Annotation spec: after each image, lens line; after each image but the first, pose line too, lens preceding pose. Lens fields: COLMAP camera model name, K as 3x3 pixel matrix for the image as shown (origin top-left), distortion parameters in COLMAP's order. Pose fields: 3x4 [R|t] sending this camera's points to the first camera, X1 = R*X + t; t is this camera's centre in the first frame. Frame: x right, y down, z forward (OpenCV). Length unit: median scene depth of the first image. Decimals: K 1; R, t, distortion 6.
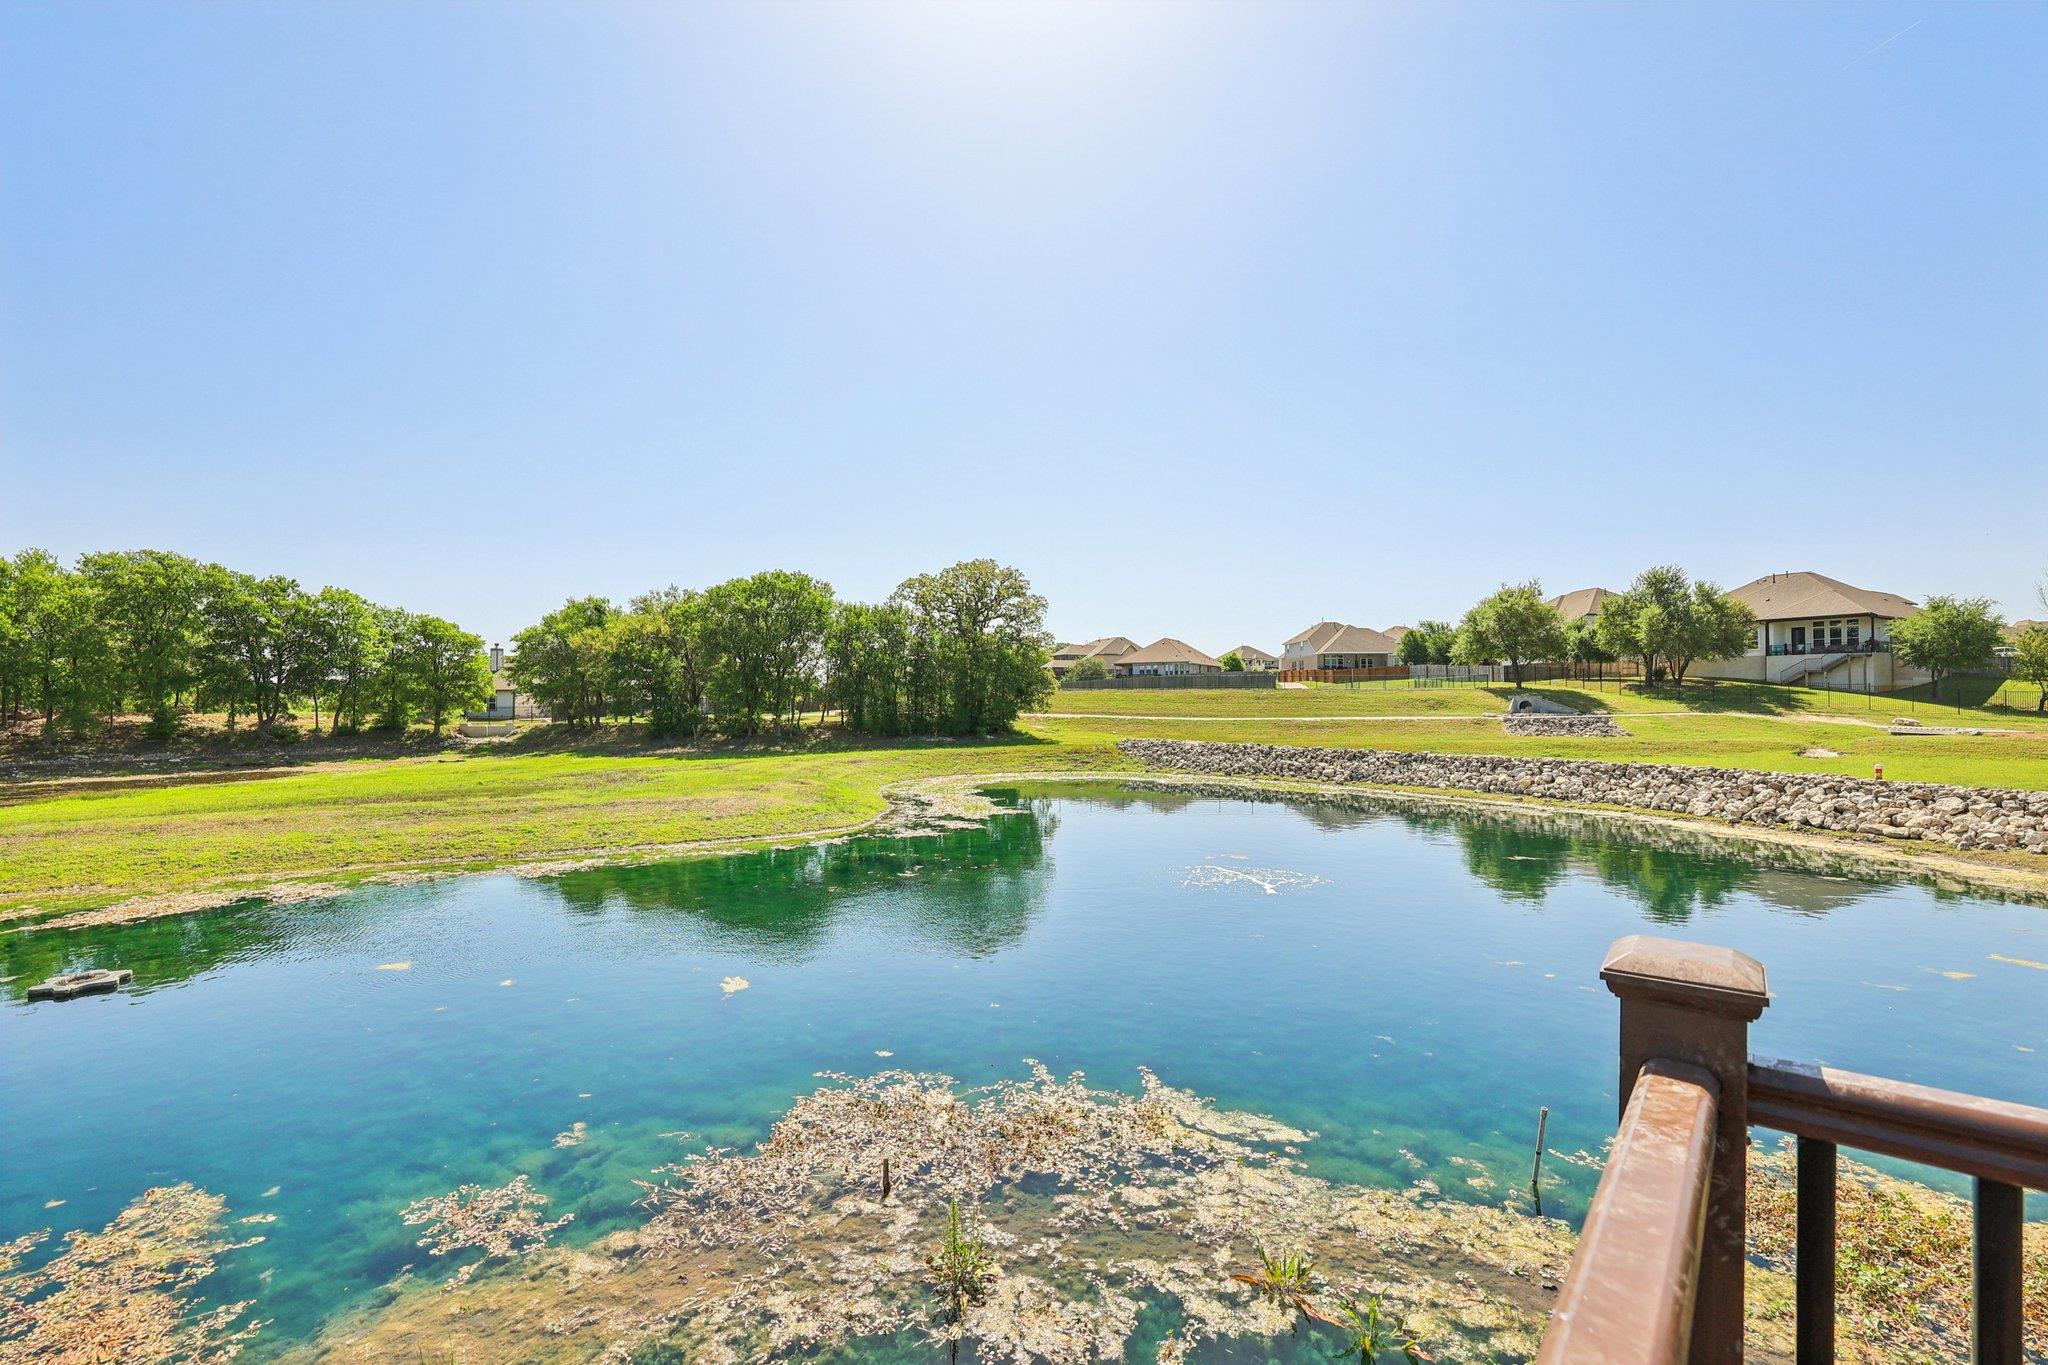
lens RADIAL K [[906.3, 0, 1022.5], [0, 906.3, 685.3], [0, 0, 1]] dist [-0.002277, -0.000266]
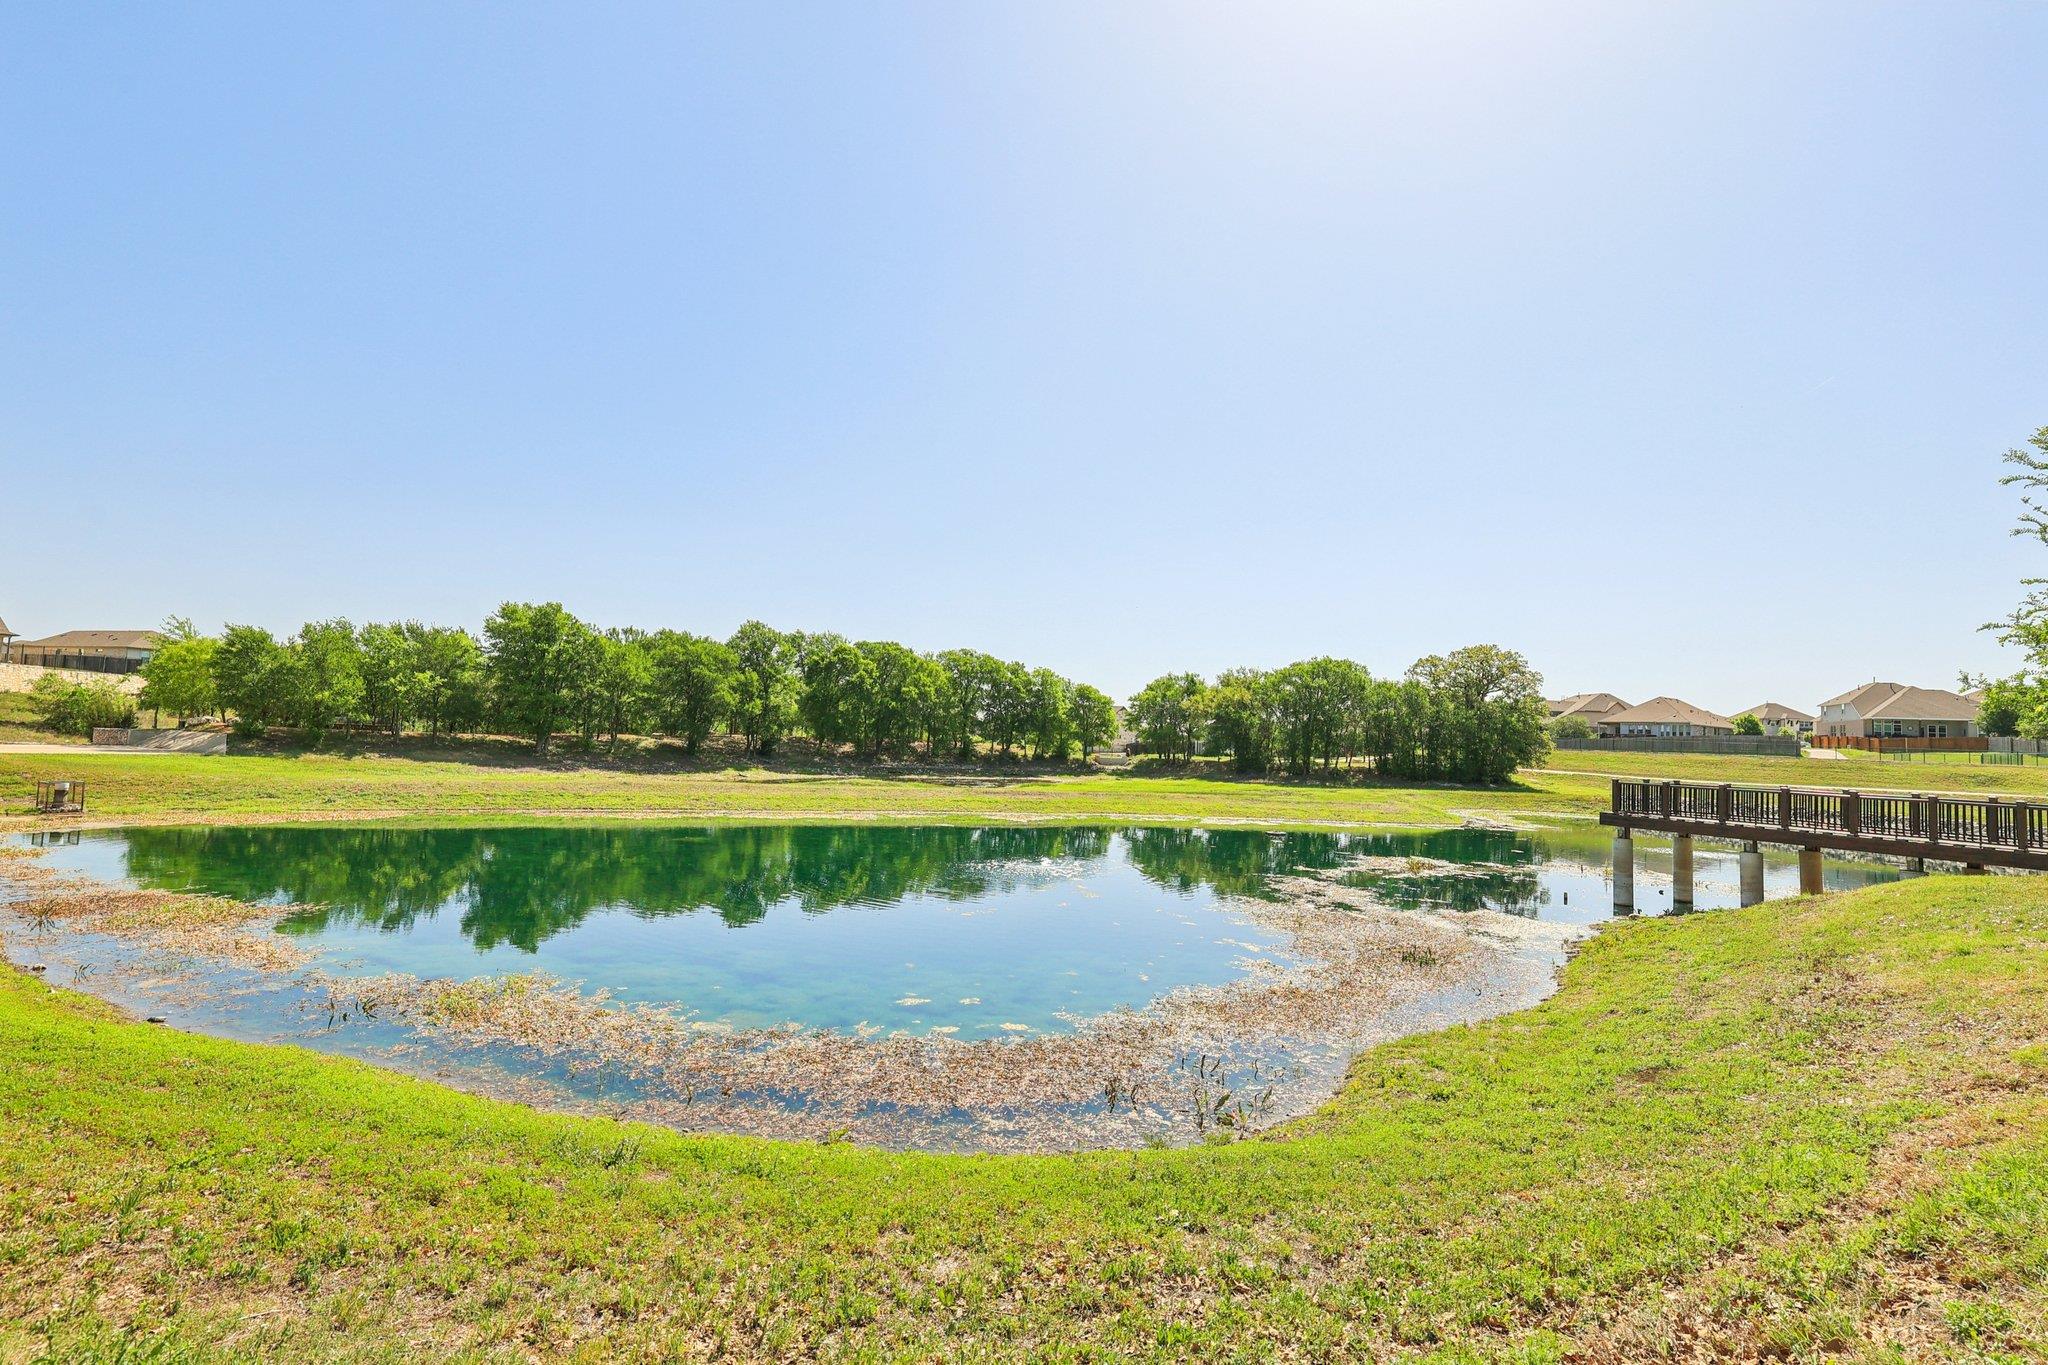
lens RADIAL K [[906.3, 0, 1028.1], [0, 906.3, 687.5], [0, 0, 1]] dist [-0.002277, -0.000266]
pose [[0.898069, 0.013604, -0.439645, -0.061999], [-0.033448, 0.998740, -0.037421, -0.010221], [0.438582, 0.048312, 0.897392, -0.416172]]
